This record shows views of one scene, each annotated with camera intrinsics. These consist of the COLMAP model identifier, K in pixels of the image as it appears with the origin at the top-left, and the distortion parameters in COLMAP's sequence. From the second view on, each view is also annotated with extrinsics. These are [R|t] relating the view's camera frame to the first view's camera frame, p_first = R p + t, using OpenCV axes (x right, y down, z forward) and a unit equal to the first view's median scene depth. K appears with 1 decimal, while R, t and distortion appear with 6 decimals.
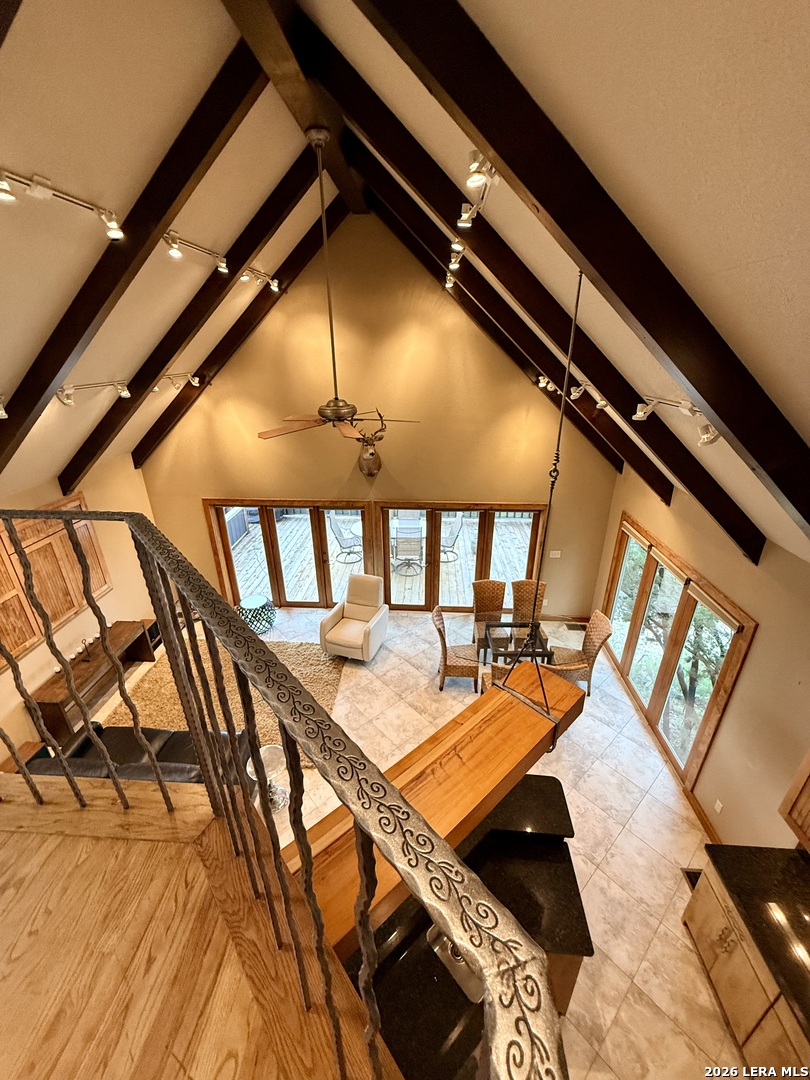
lens RADIAL K [[431.4, 0, 404.7], [0, 431.4, 534.6], [0, 0, 1]] dist [-0.000104, 0.000342]
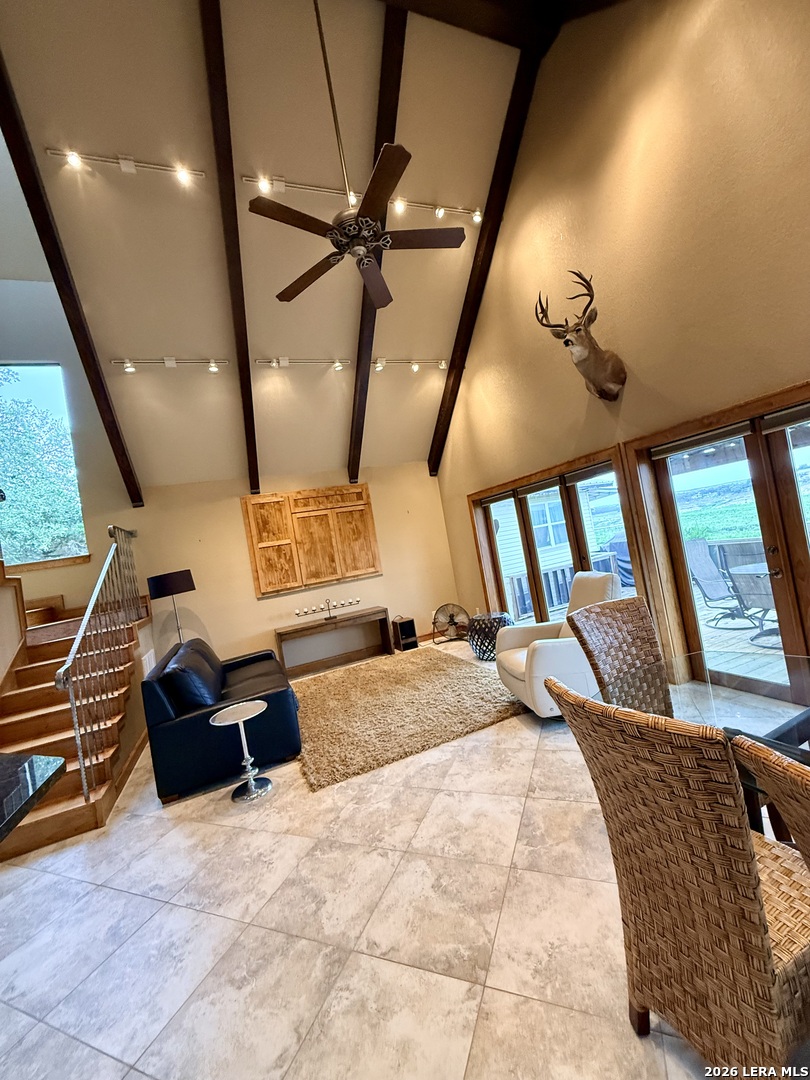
lens RADIAL K [[431.4, 0, 404.7], [0, 431.4, 534.6], [0, 0, 1]] dist [-0.000104, 0.000342]
pose [[0.420009, -0.086194, -0.903418, 0.323305], [-0.209994, 0.959232, -0.189148, 0.214321], [0.882890, 0.269155, 0.384786, 0.593510]]
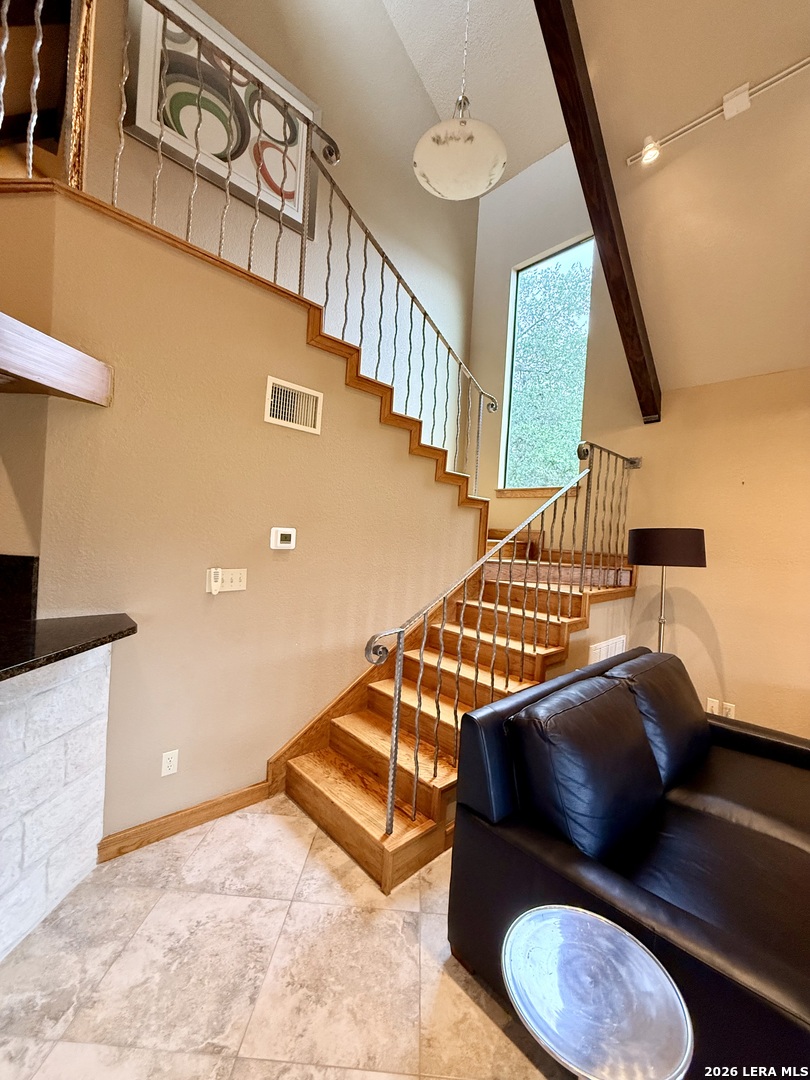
lens RADIAL K [[431.4, 0, 404.7], [0, 431.4, 534.6], [0, 0, 1]] dist [-0.000104, 0.000342]
pose [[-0.682829, -0.027697, -0.730053, -0.049534], [-0.344510, 0.893409, 0.288330, 0.189347], [0.644250, 0.448390, -0.619587, 0.650912]]
